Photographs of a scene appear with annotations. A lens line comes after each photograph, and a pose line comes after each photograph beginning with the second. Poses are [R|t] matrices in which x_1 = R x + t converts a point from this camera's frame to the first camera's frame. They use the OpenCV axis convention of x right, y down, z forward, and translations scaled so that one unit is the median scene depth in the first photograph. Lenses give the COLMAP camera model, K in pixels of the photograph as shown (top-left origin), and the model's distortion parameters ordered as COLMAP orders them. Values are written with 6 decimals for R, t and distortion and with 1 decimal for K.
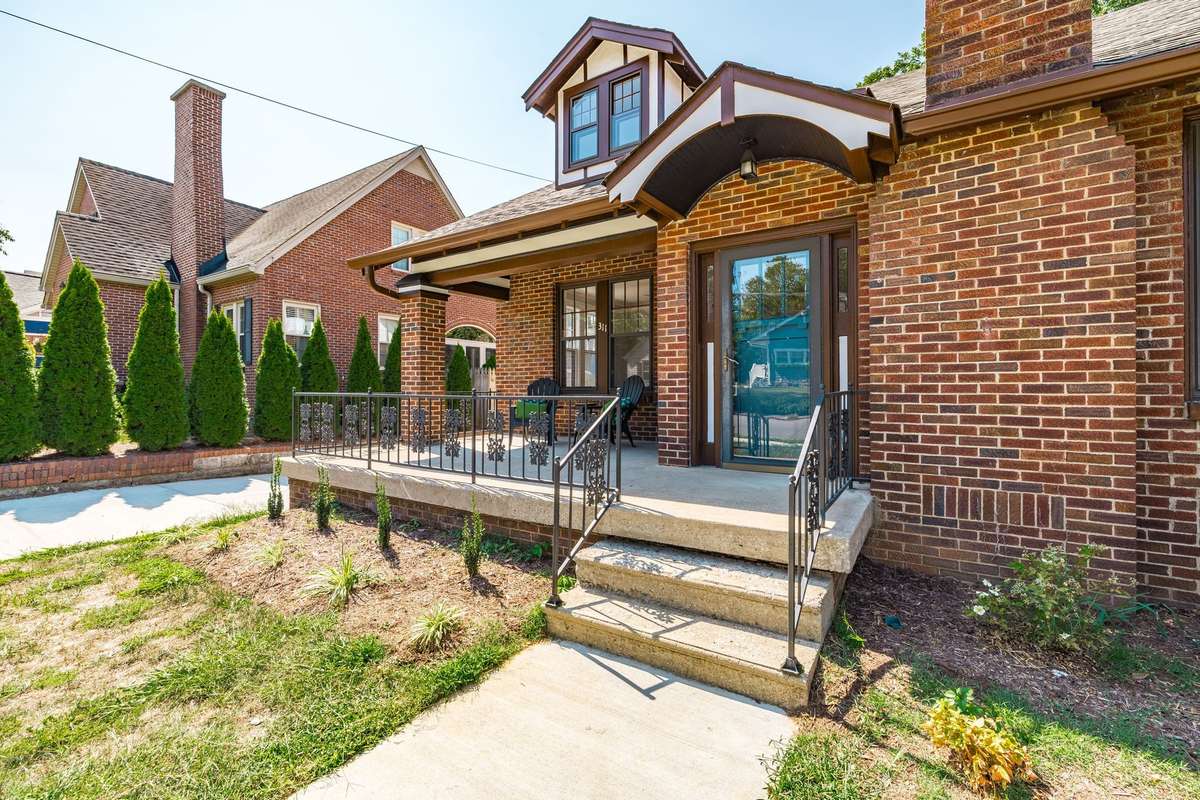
lens RADIAL K [[508.1, 0, 598.1], [0, 508.1, 391.7], [0, 0, 1]] dist [0.000808, 0.000254]
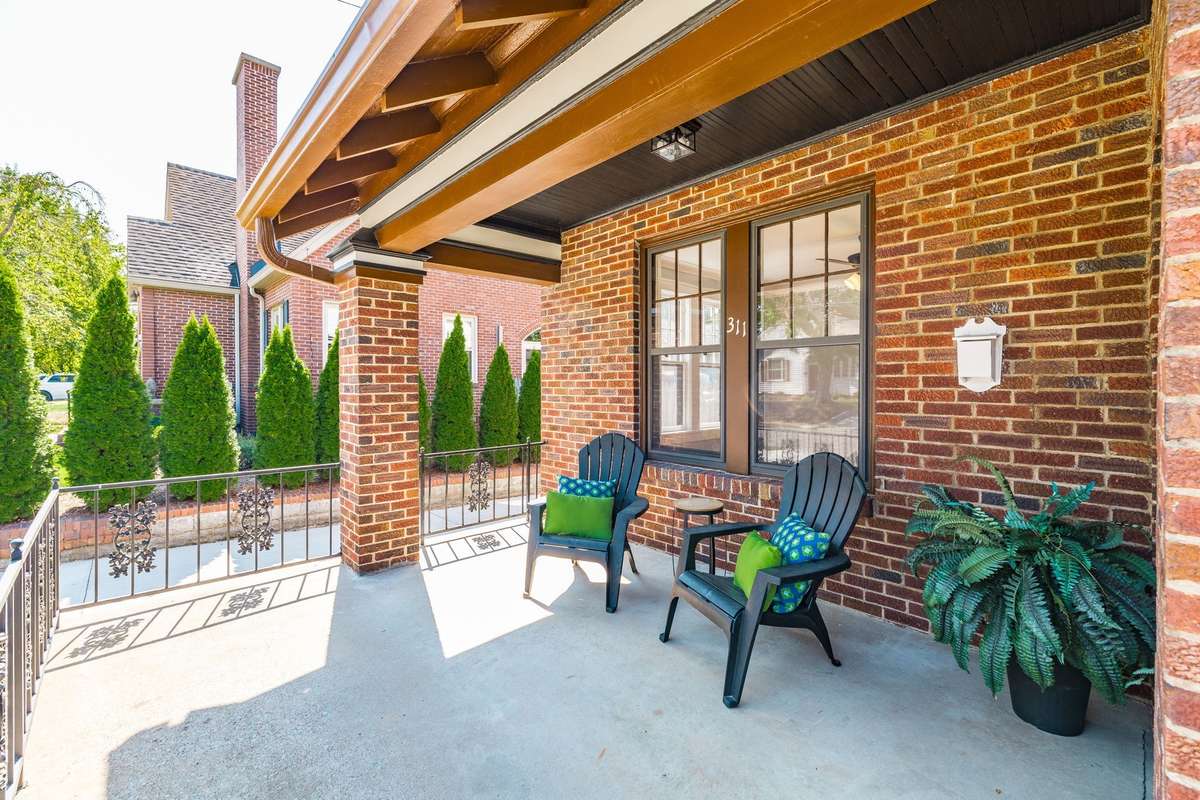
lens RADIAL K [[508.1, 0, 598.1], [0, 508.1, 391.7], [0, 0, 1]] dist [0.000808, 0.000254]
pose [[0.973444, 0.003073, -0.228903, -0.014670], [-0.001550, 0.999975, 0.006835, -0.134956], [0.228918, -0.006299, 0.973425, 0.991966]]
